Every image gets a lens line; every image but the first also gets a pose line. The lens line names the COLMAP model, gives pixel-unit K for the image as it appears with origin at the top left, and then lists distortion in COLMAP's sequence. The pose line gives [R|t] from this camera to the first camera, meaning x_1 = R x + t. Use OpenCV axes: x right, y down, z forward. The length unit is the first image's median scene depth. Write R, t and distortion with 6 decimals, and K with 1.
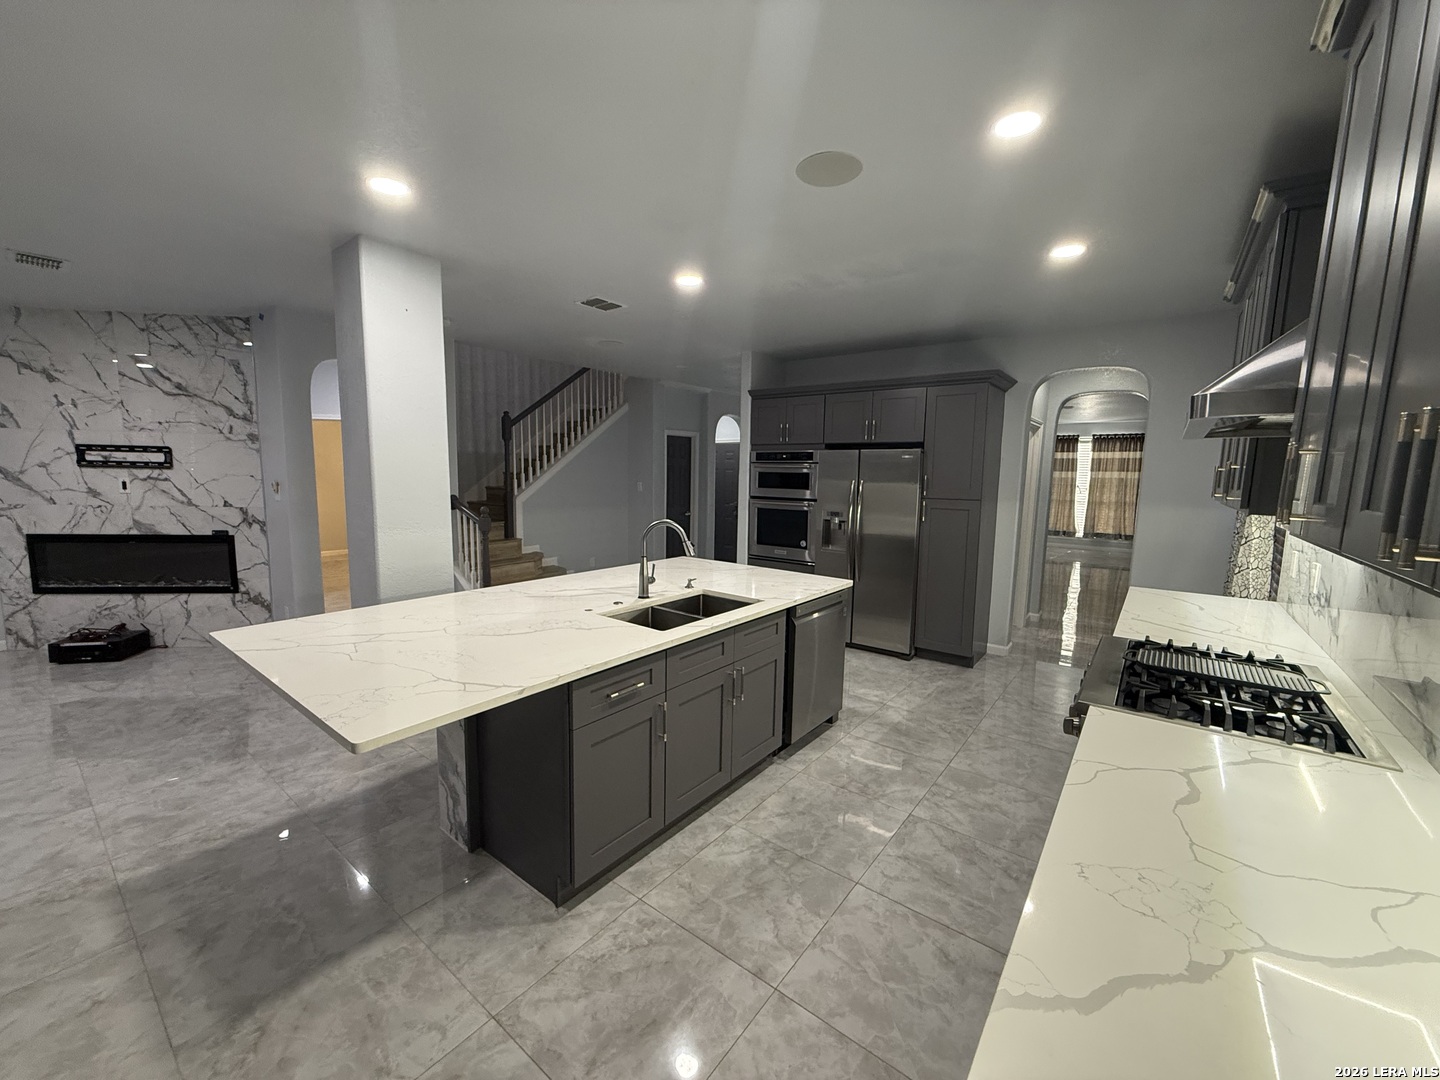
lens RADIAL K [[570.6, 0, 720.9], [0, 570.6, 543.4], [0, 0, 1]] dist [-0.000824, 0.000216]
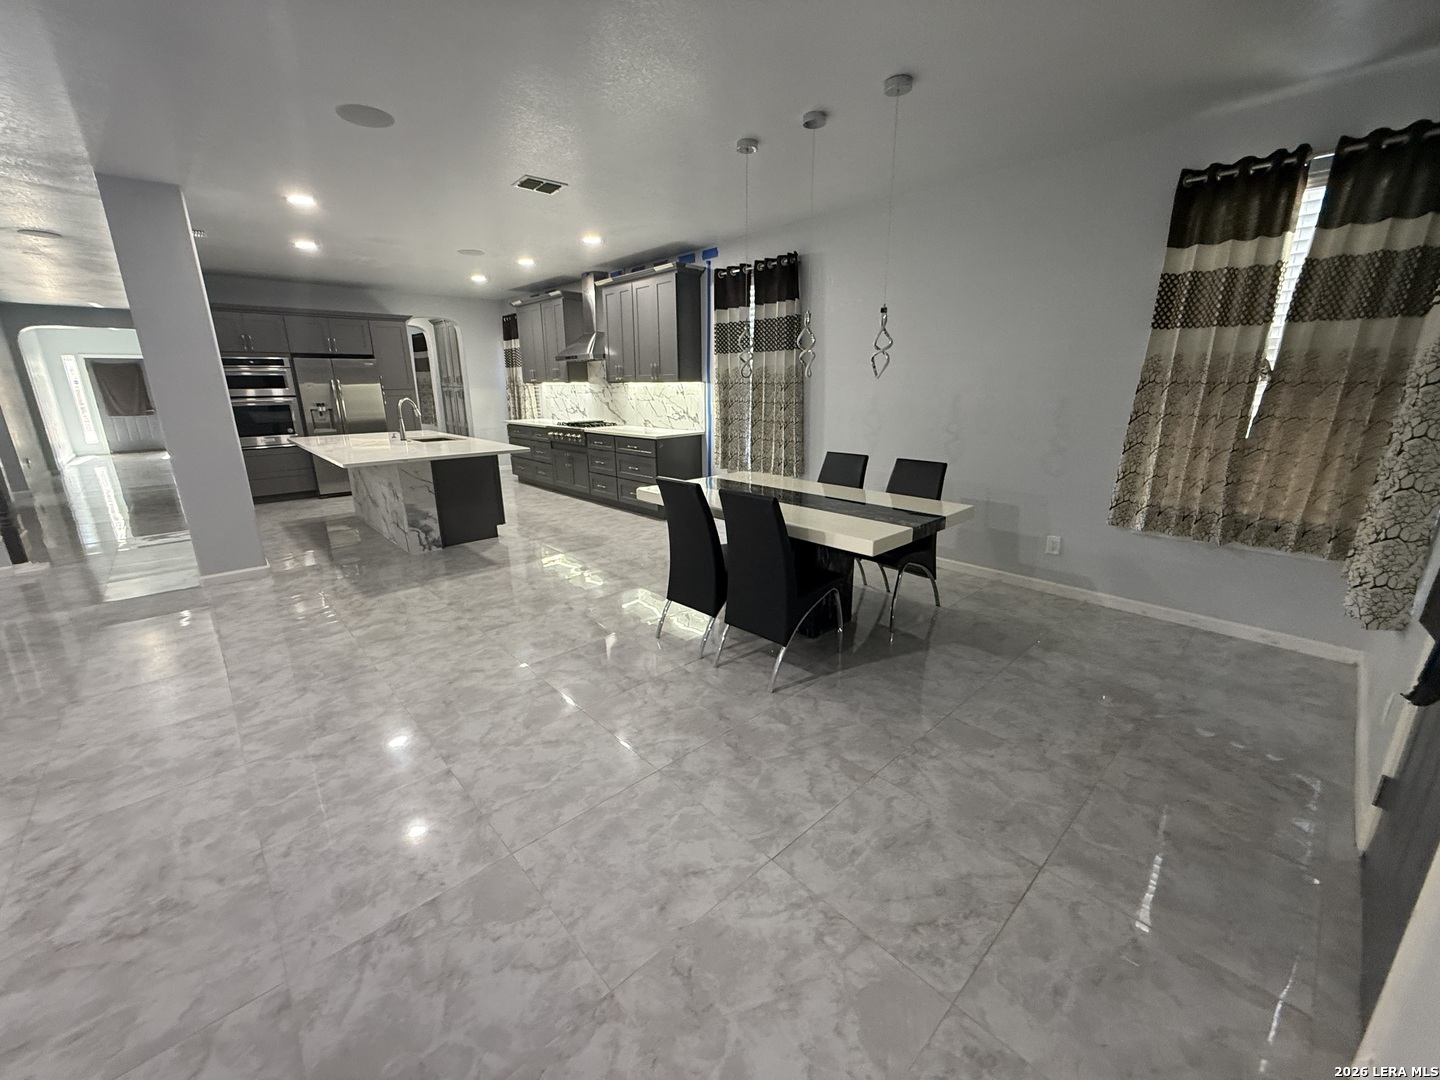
lens RADIAL K [[570.6, 0, 716.7], [0, 570.6, 544.9], [0, 0, 1]] dist [-0.000824, 0.000216]
pose [[0.166770, -0.291845, 0.941814, -1.189815], [0.134199, 0.953021, 0.271554, 0.031705], [-0.976820, 0.081103, 0.198101, -0.250176]]
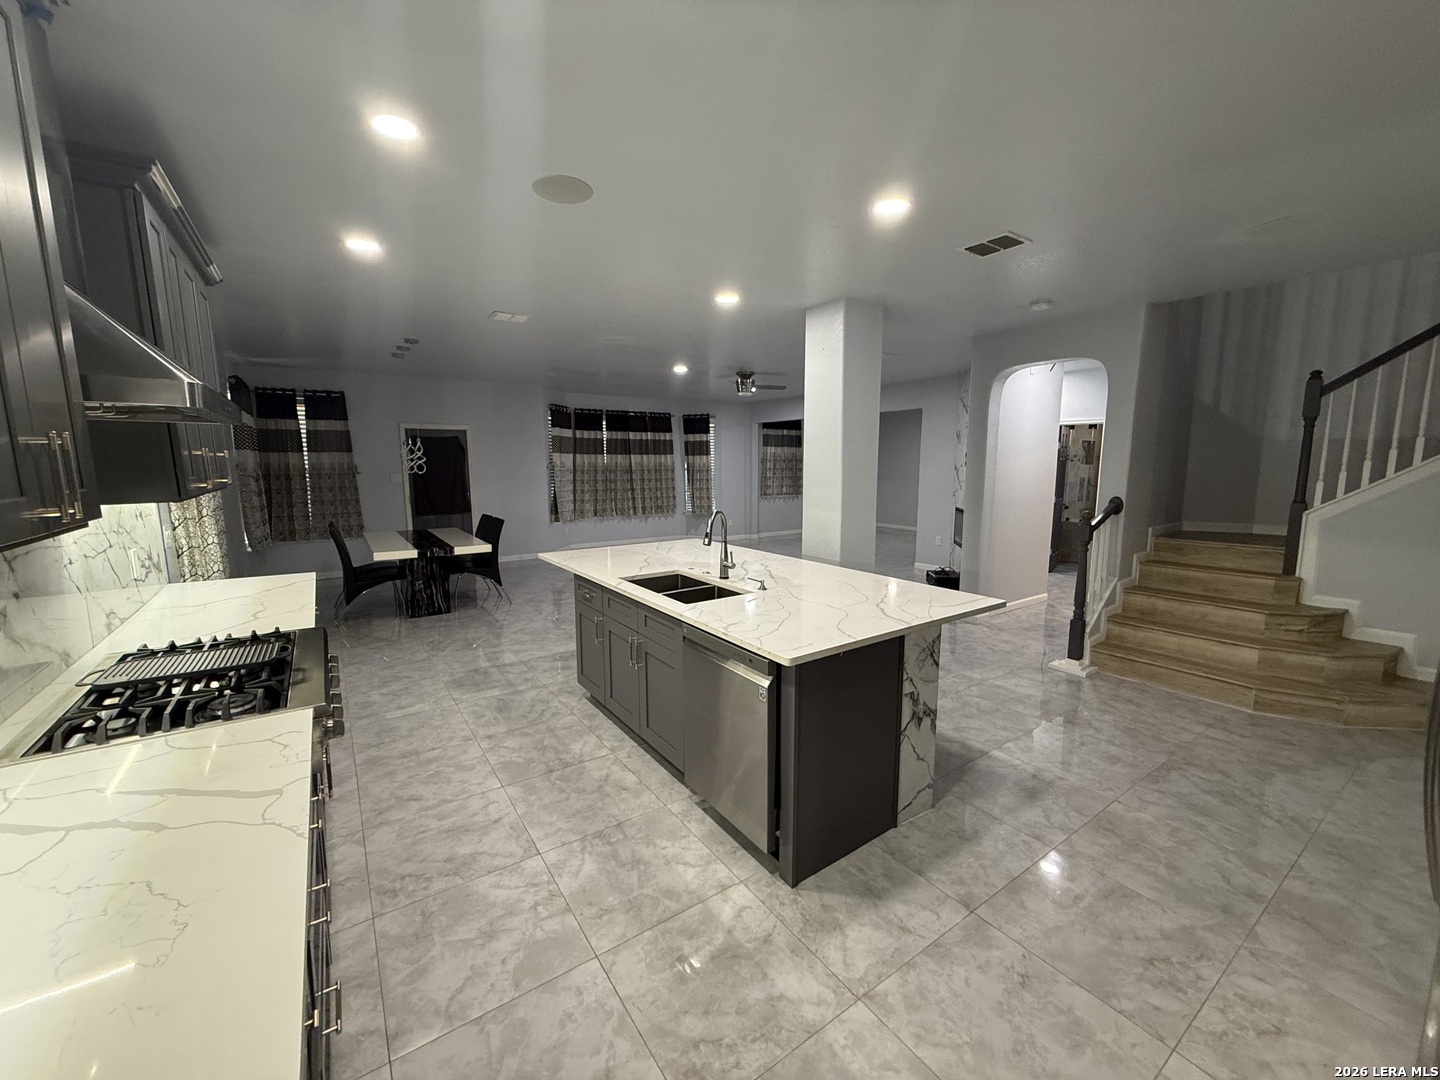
lens RADIAL K [[570.6, 0, 713.7], [0, 570.6, 544.2], [0, 0, 1]] dist [-0.000824, 0.000216]
pose [[-0.308030, 0.120772, -0.943680, 0.581838], [-0.121747, 0.978750, 0.165000, -0.096627], [0.943555, 0.165716, -0.286781, 0.812537]]
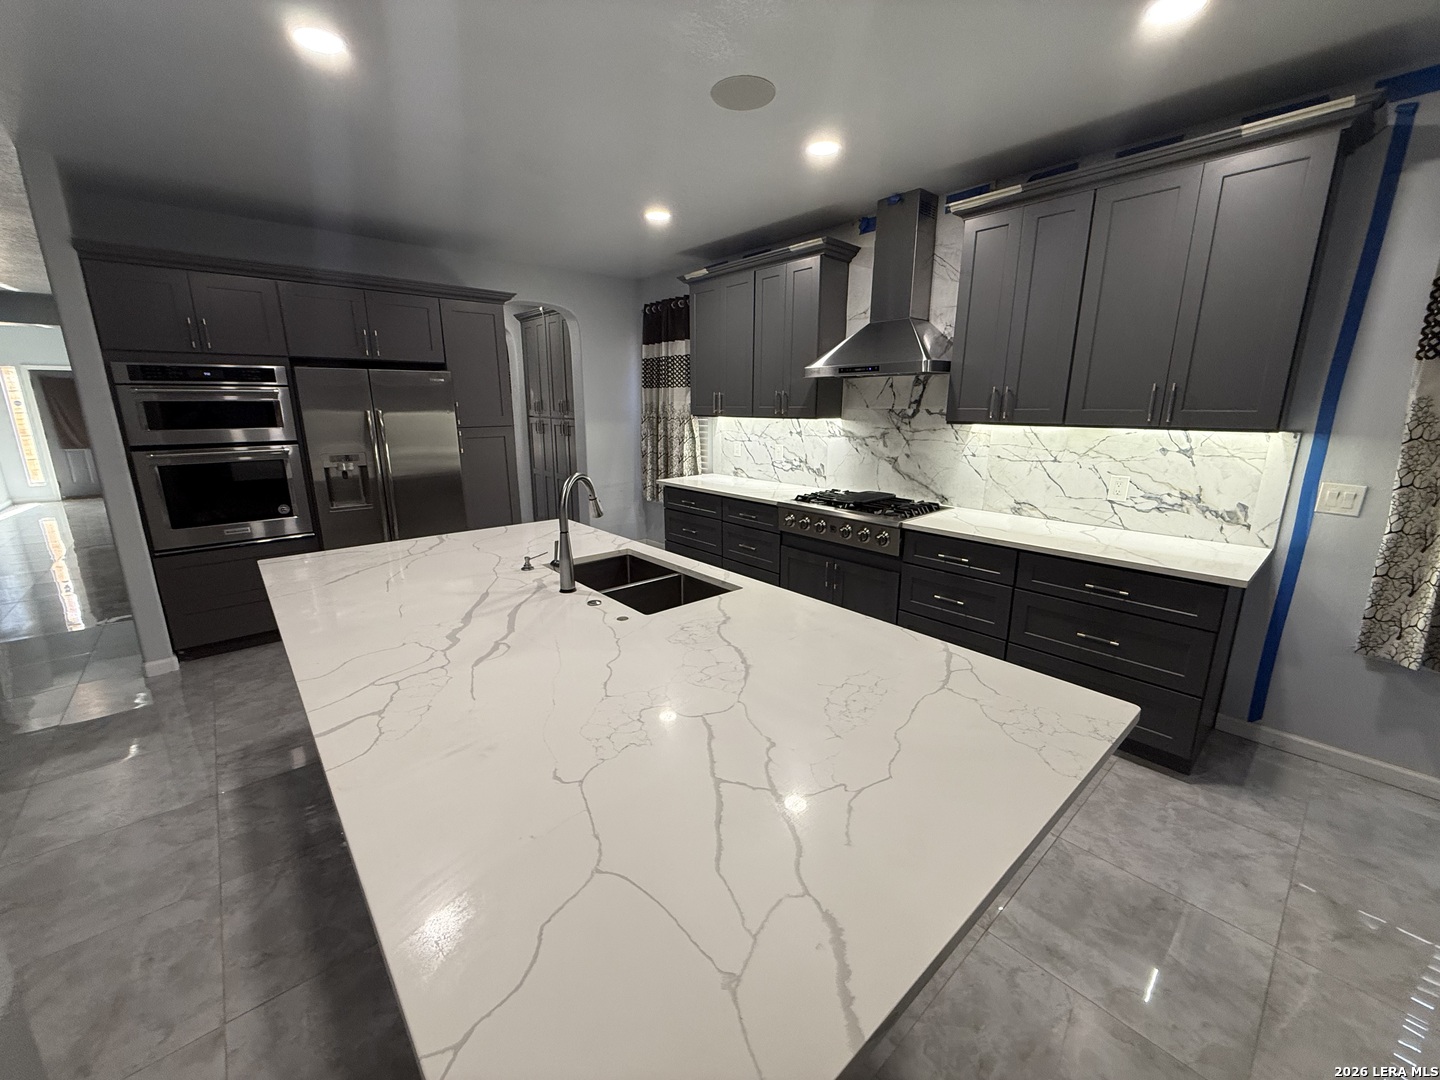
lens RADIAL K [[570.6, 0, 708.4], [0, 570.6, 539.0], [0, 0, 1]] dist [-0.000824, 0.000216]
pose [[0.199486, -0.246830, 0.948304, -0.467398], [0.125316, 0.966235, 0.225135, -0.062291], [-0.971855, 0.073927, 0.223682, 0.425664]]
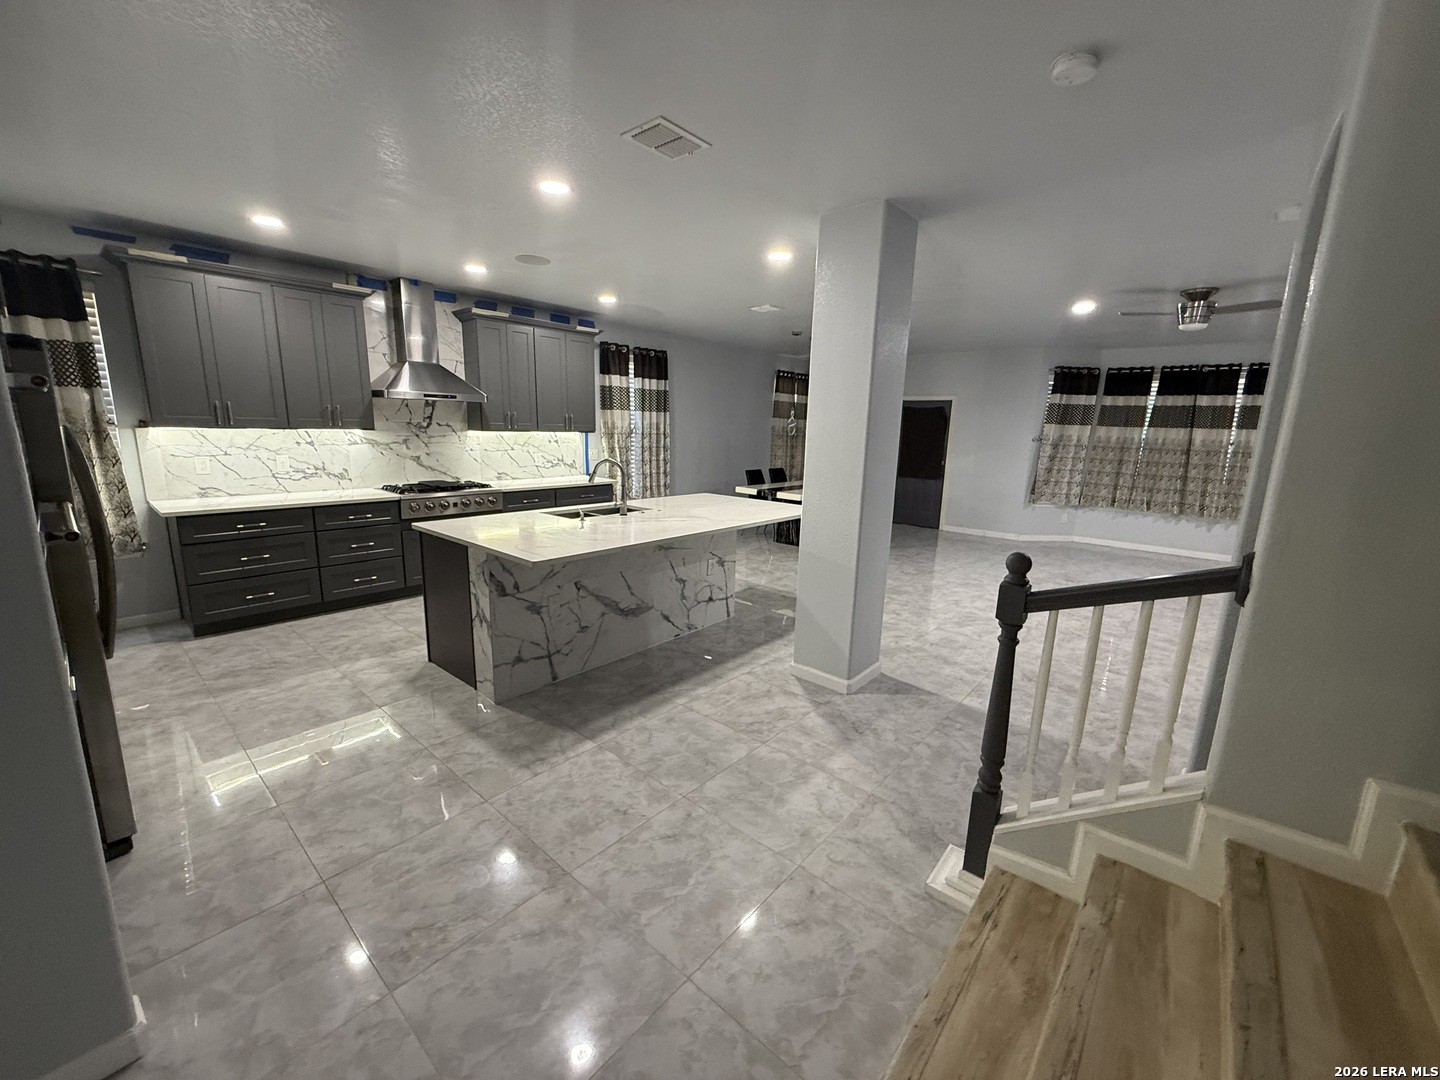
lens RADIAL K [[570.6, 0, 714.6], [0, 570.6, 546.9], [0, 0, 1]] dist [-0.000824, 0.000216]
pose [[-0.997270, -0.056669, 0.047350, -0.273368], [-0.038029, 0.943734, 0.328511, -0.189258], [-0.063302, 0.325814, -0.943312, 1.470962]]
